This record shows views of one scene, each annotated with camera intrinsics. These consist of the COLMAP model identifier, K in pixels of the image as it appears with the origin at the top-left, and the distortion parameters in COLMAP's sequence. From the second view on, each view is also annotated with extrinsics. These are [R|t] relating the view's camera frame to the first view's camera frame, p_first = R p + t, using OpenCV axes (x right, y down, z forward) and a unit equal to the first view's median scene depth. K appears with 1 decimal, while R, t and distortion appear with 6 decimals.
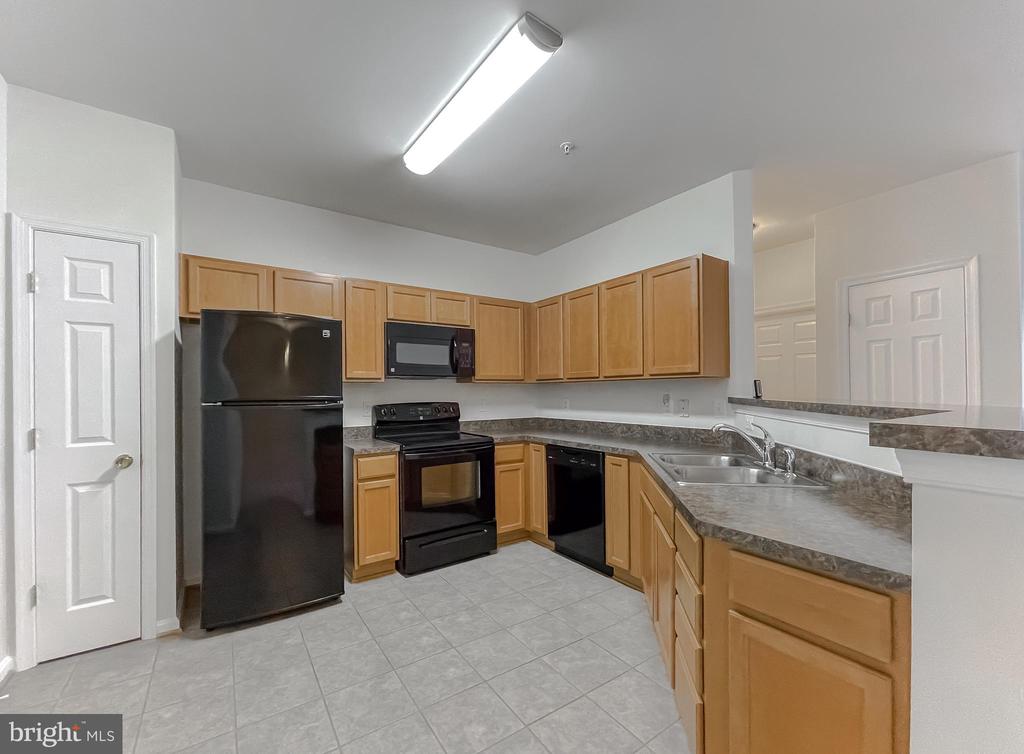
lens RADIAL K [[419.9, 0, 508.8], [0, 419.9, 386.5], [0, 0, 1]] dist [-0.000676, 0.000480]
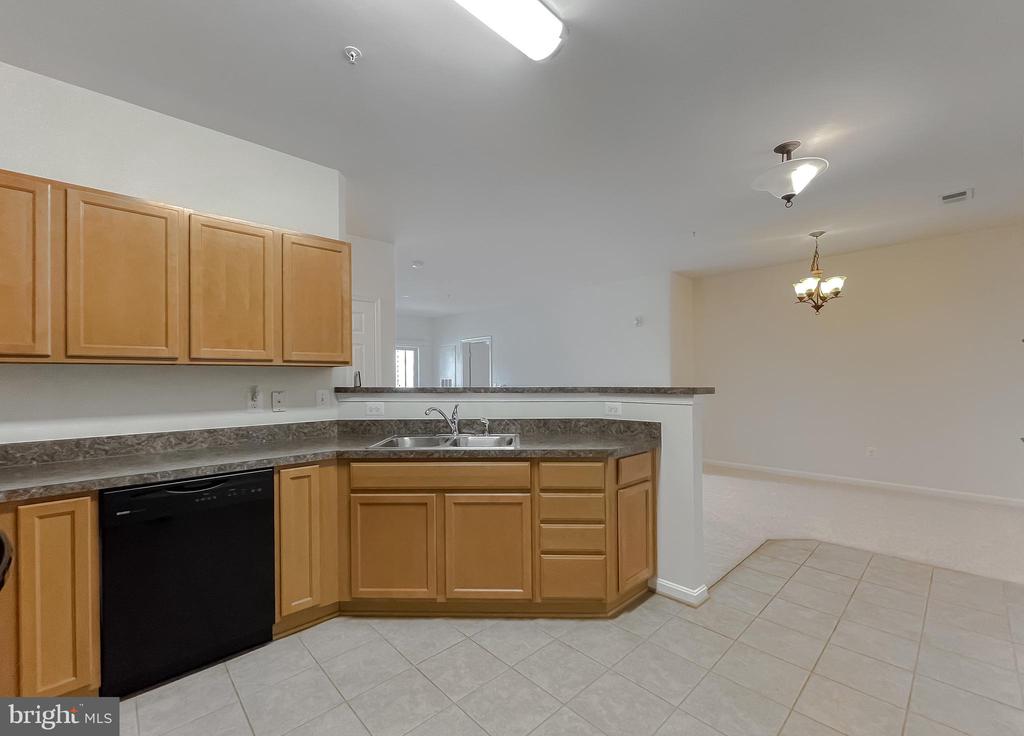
lens RADIAL K [[424.7, 0, 502.3], [0, 424.7, 374.0], [0, 0, 1]] dist [-0.000411, -0.000376]
pose [[-0.135757, 0.016955, 0.990597, -0.521842], [-0.004940, 0.999830, -0.017790, 0.009161], [-0.990730, -0.007308, -0.135650, 0.689925]]
